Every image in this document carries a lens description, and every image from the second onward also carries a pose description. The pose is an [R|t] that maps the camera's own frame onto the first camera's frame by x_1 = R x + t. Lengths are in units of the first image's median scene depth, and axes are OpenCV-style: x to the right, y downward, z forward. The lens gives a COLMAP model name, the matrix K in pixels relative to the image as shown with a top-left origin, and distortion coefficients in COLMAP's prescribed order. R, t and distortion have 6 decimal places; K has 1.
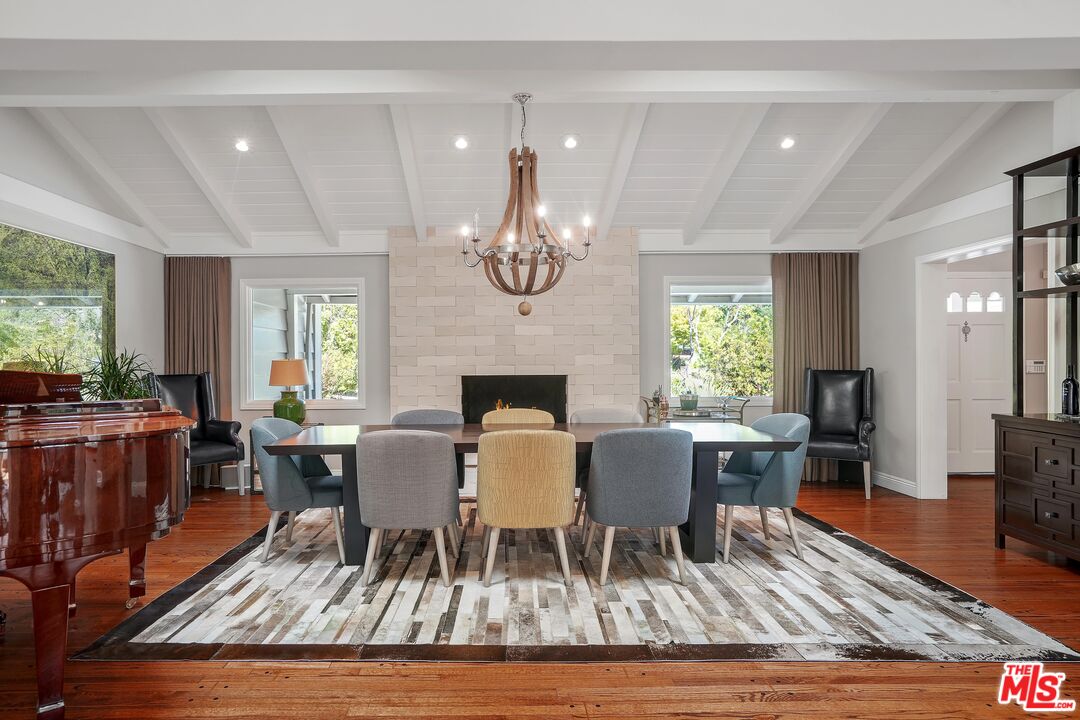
lens RADIAL K [[575.7, 0, 537.1], [0, 575.7, 359.3], [0, 0, 1]] dist [-0.005466, 0.001962]
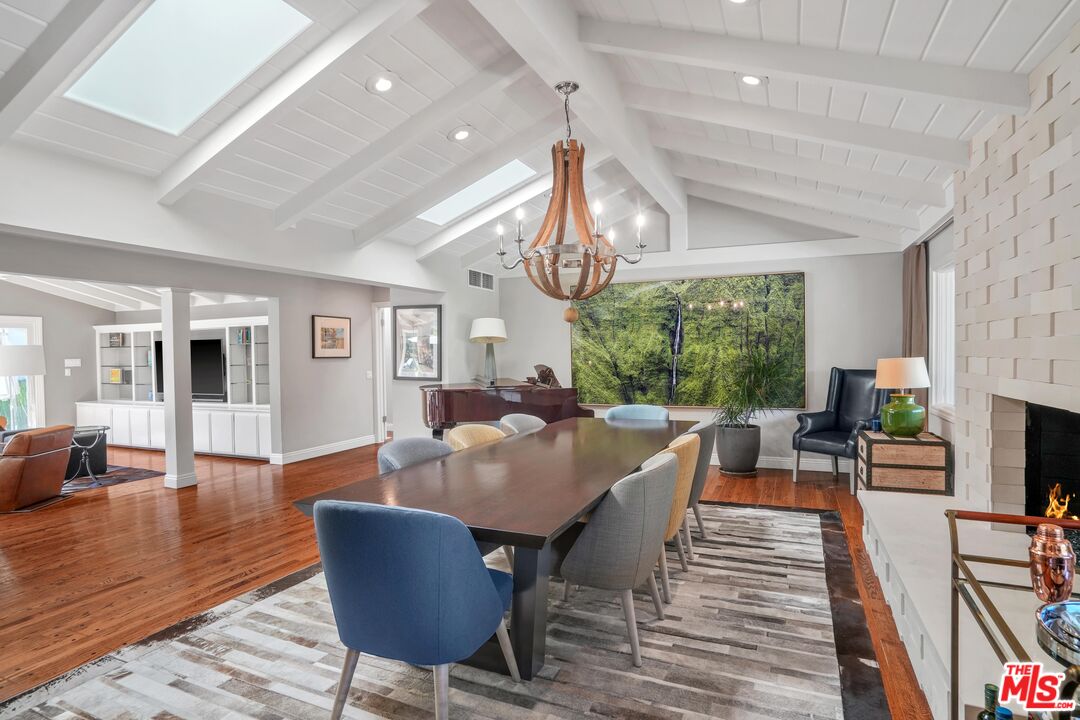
lens RADIAL K [[575.7, 0, 537.1], [0, 575.7, 359.3], [0, 0, 1]] dist [-0.005466, 0.001962]
pose [[-0.427357, 0.019485, -0.903873, 1.204985], [0.010538, 0.999807, 0.016570, -0.042566], [0.904022, -0.002444, -0.427480, 1.956160]]
